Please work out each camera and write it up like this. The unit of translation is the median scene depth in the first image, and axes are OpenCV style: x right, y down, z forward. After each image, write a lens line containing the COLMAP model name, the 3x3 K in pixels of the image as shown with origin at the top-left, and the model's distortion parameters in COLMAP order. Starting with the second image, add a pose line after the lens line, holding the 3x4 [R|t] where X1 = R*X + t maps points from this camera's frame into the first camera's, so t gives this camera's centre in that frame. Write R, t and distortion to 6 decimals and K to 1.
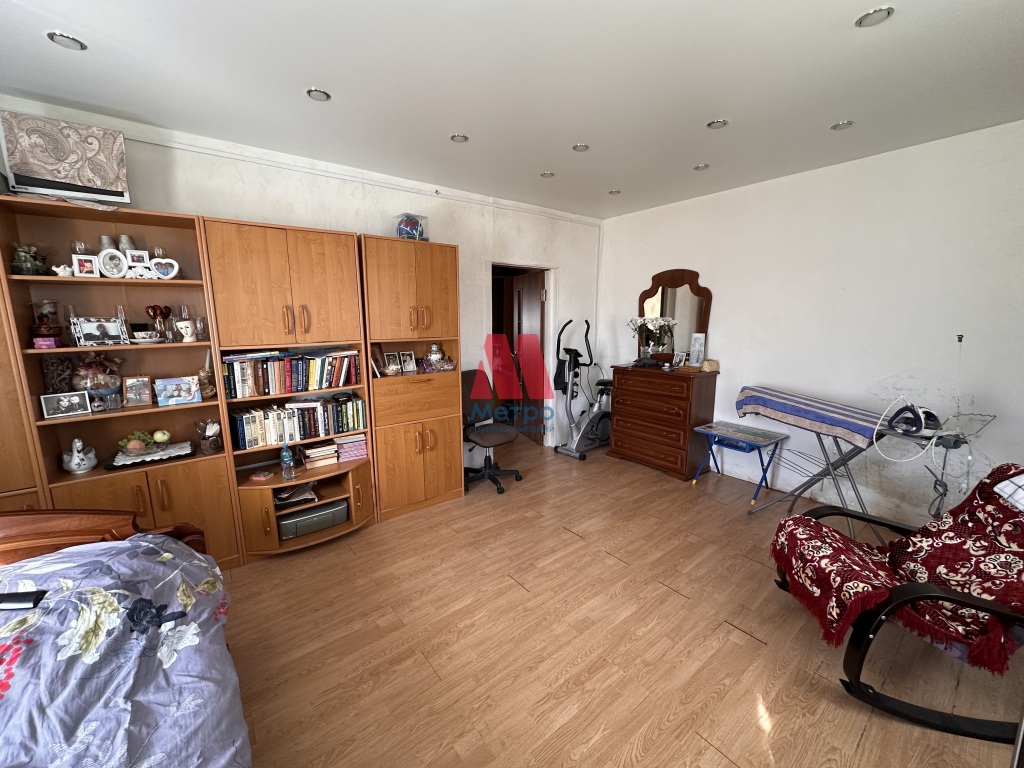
lens RADIAL K [[404.5, 0, 513.6], [0, 404.5, 381.9], [0, 0, 1]] dist [-0.003168, 0.000470]
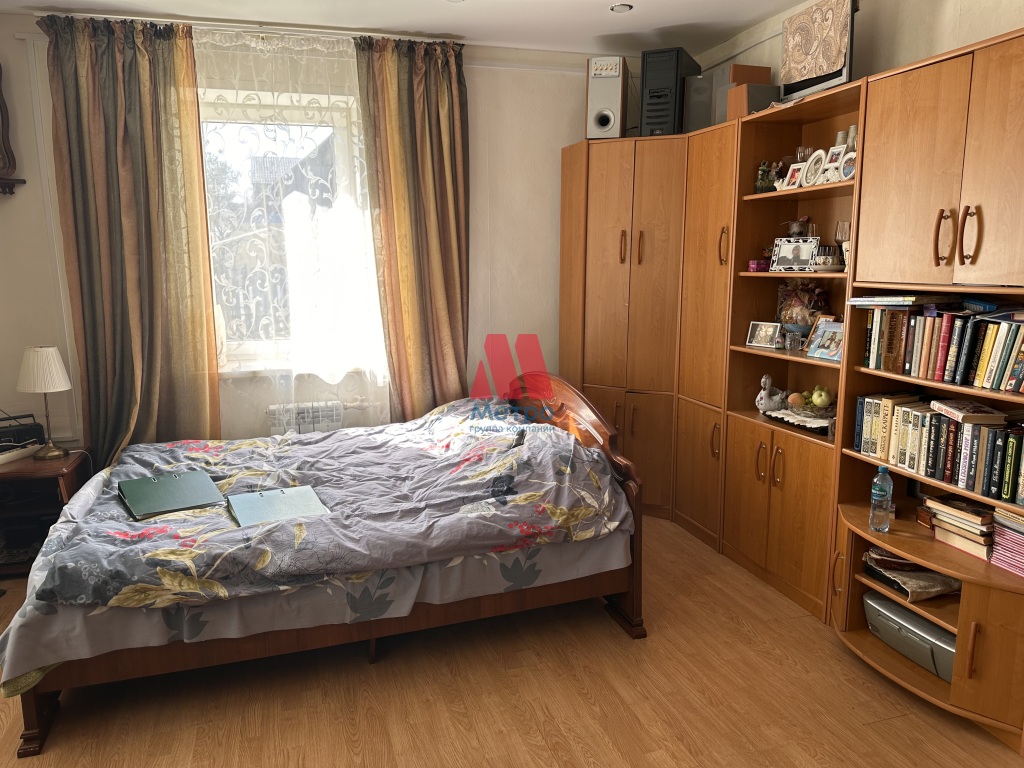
lens RADIAL K [[723.8, 0, 511.8], [0, 723.8, 383.6], [0, 0, 1]] dist [0.003057, 0.000304]
pose [[-0.339151, 0.168002, -0.925609, 0.499502], [-0.147815, 0.962185, 0.228802, -0.103705], [0.929046, 0.214417, -0.301493, 0.804293]]
